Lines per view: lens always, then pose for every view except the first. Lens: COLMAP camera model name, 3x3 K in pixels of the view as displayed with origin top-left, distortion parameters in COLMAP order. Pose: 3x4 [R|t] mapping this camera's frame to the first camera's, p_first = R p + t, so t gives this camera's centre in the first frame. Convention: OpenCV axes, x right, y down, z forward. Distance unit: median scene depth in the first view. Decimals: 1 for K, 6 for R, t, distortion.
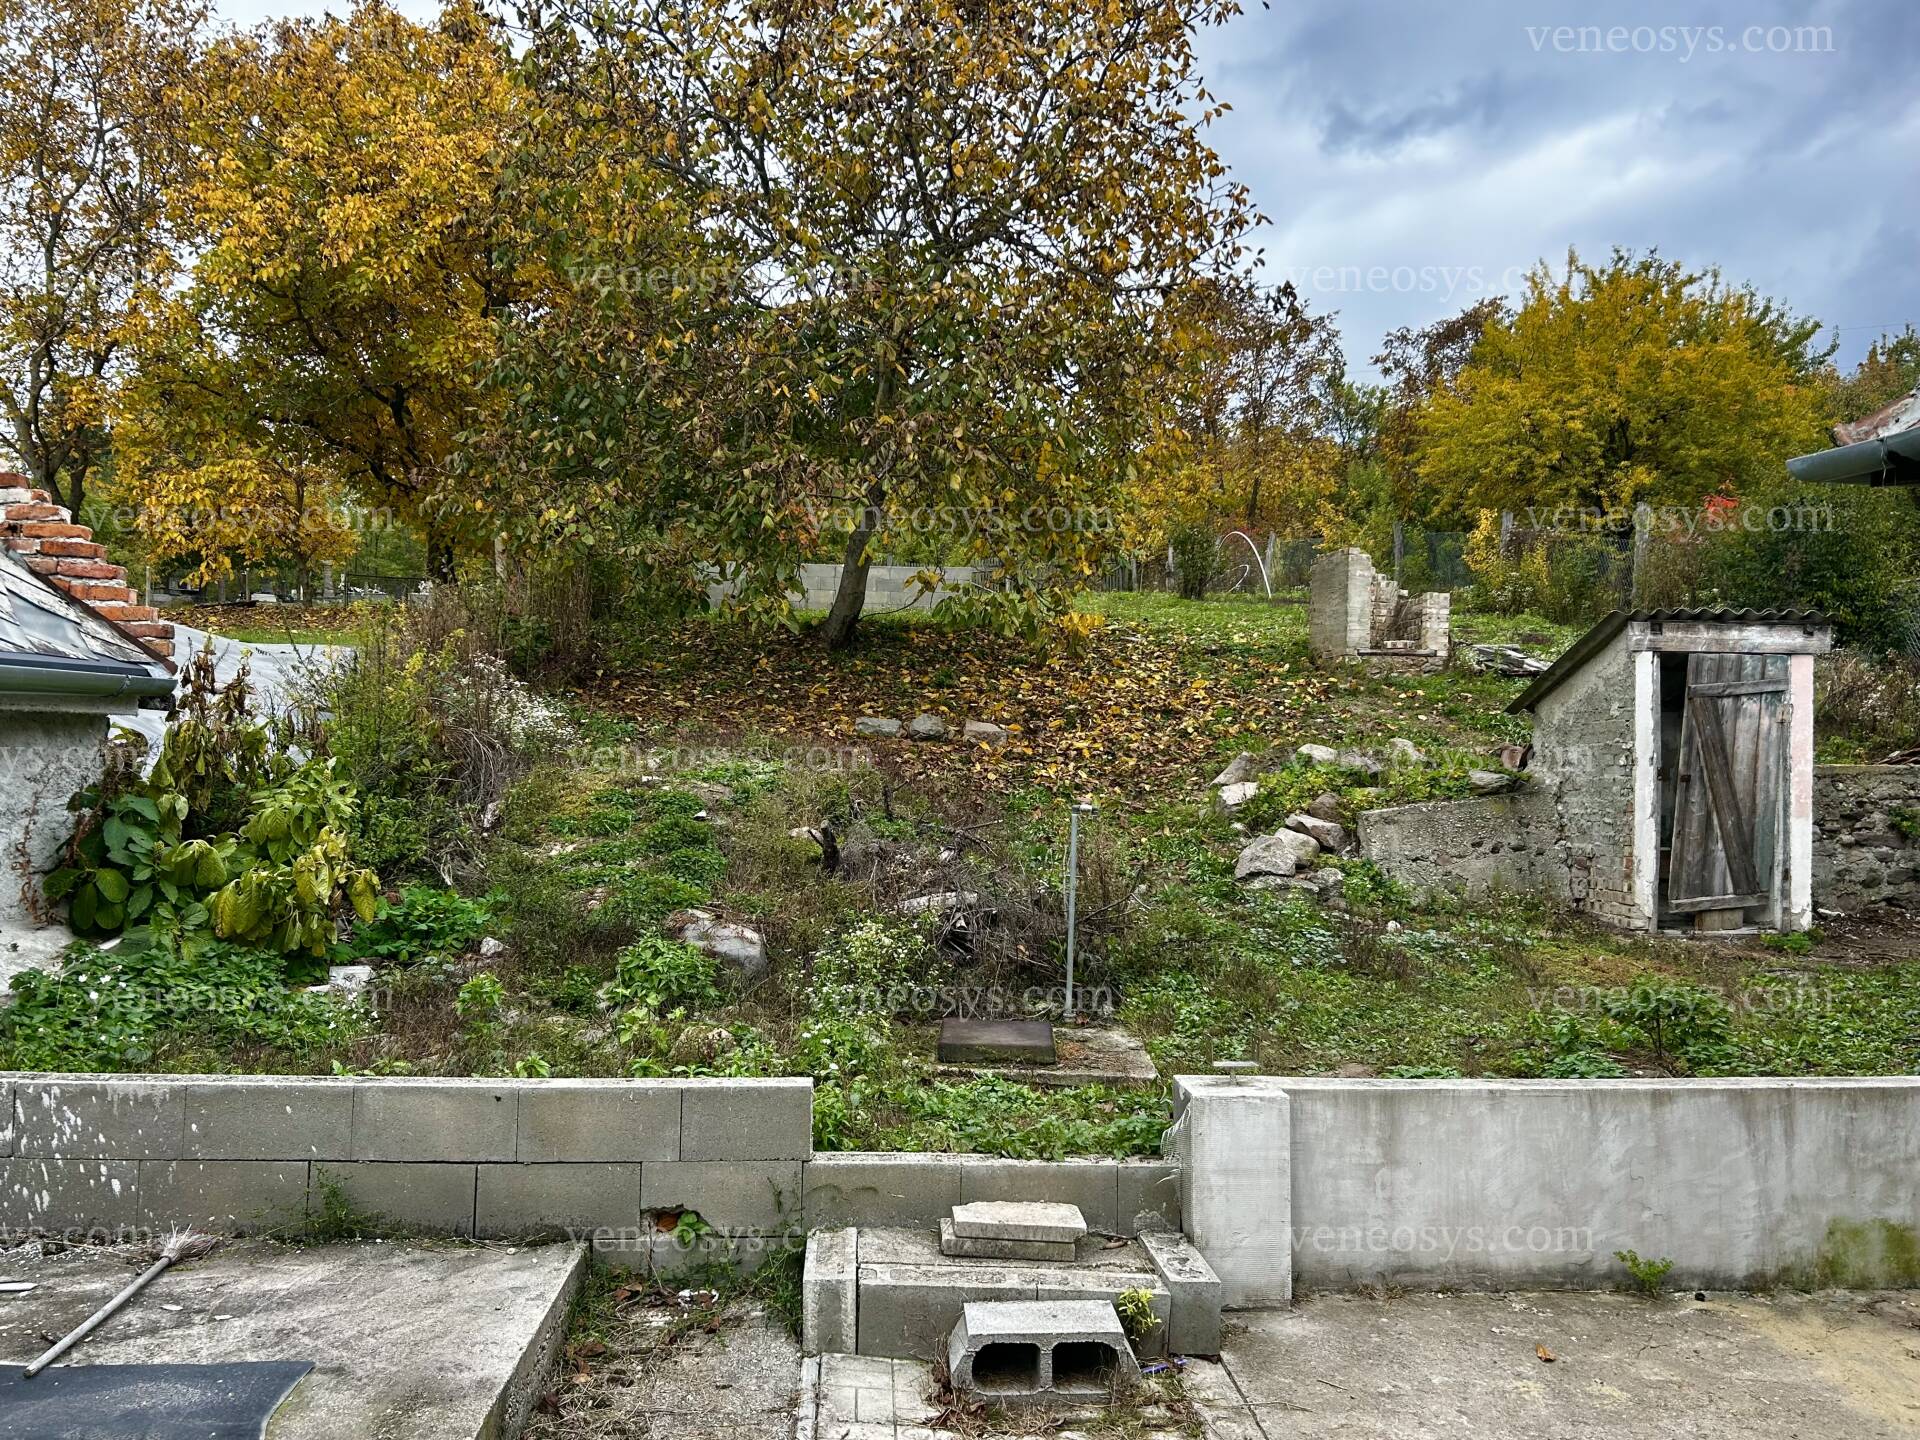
lens RADIAL K [[1512.6, 0, 953.8], [0, 1512.6, 733.3], [0, 0, 1]] dist [0.054871, -0.053761]
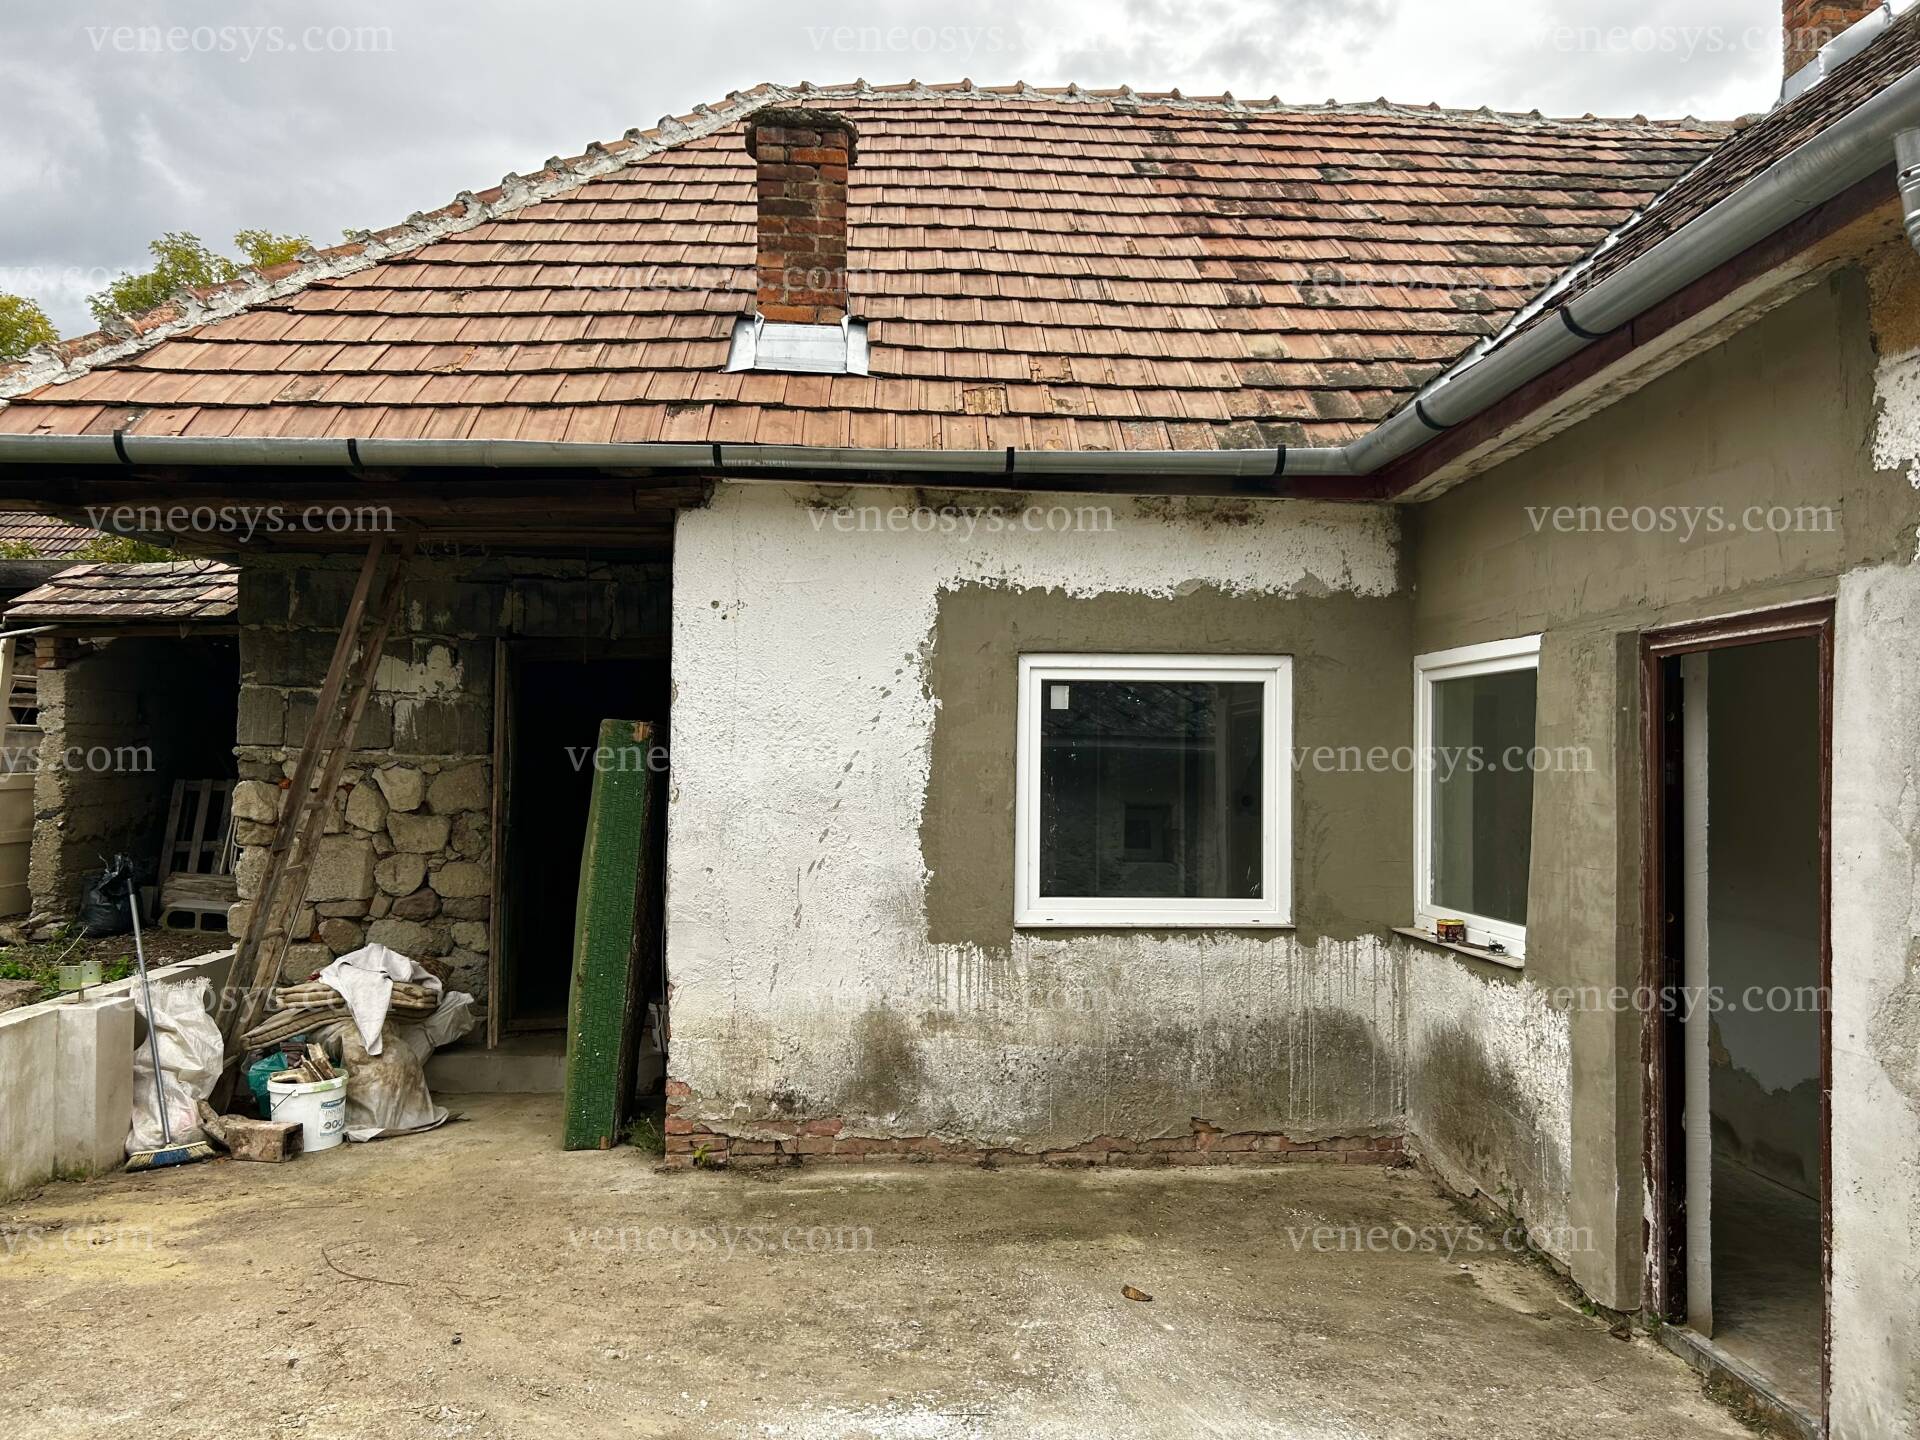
lens RADIAL K [[1503.2, 0, 953.1], [0, 1503.2, 727.1], [0, 0, 1]] dist [0.066553, -0.068041]
pose [[0.014214, 0.016555, 0.999762, -0.247458], [-0.037691, 0.999161, -0.016009, 0.002046], [-0.999188, -0.037455, 0.014826, 0.154959]]
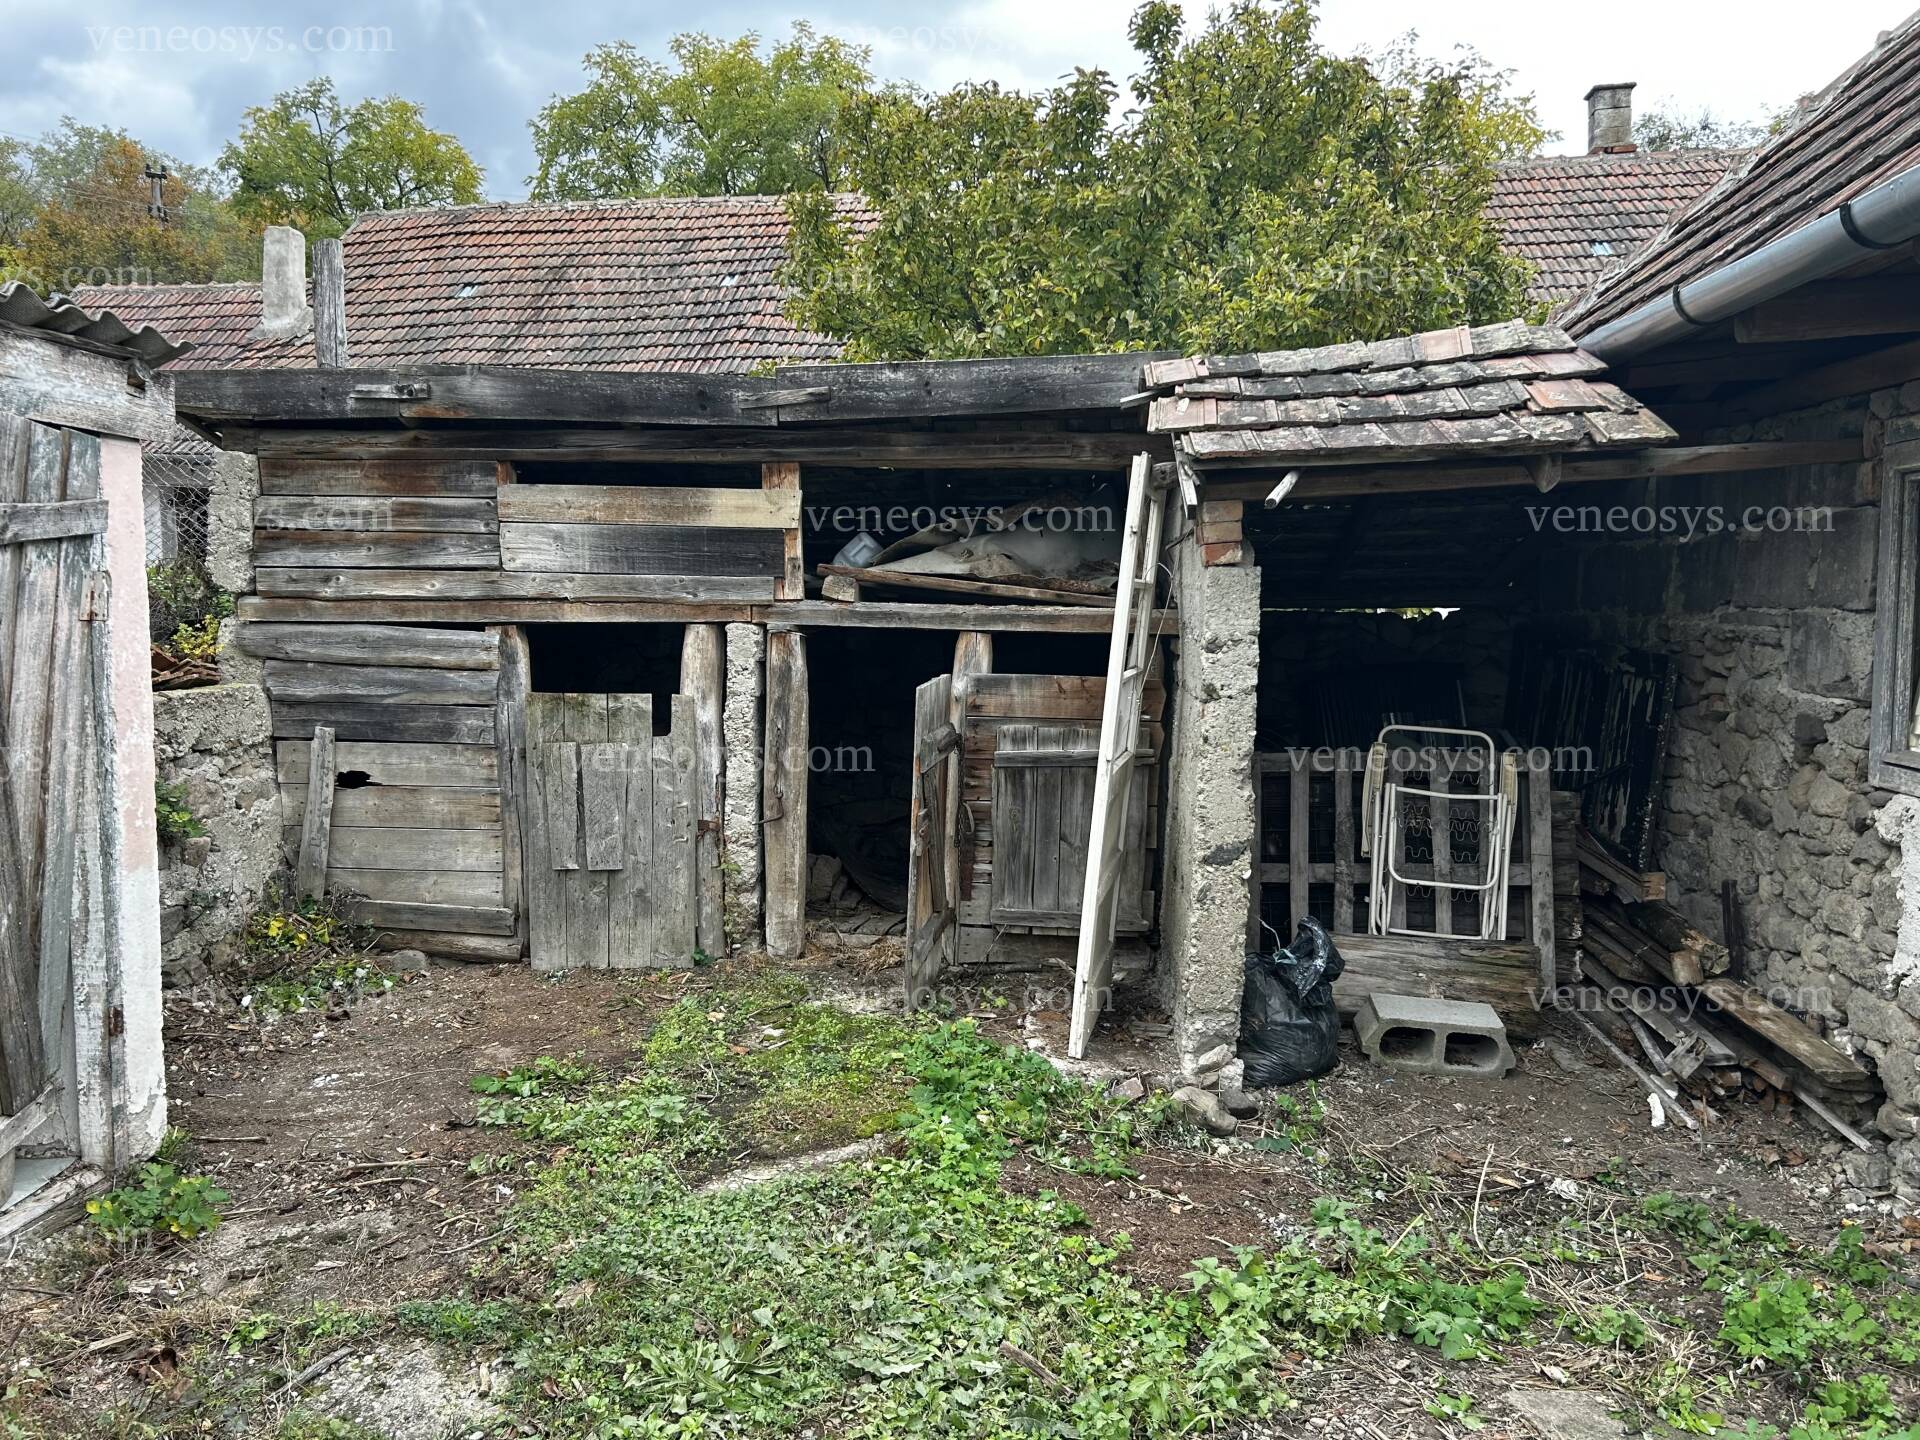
lens RADIAL K [[1503.2, 0, 953.1], [0, 1503.2, 727.1], [0, 0, 1]] dist [0.066553, -0.068041]
pose [[0.195343, -0.083540, 0.977171, 0.220373], [-0.019253, 0.995847, 0.088986, -0.018163], [-0.980546, -0.036196, 0.192923, 0.723730]]
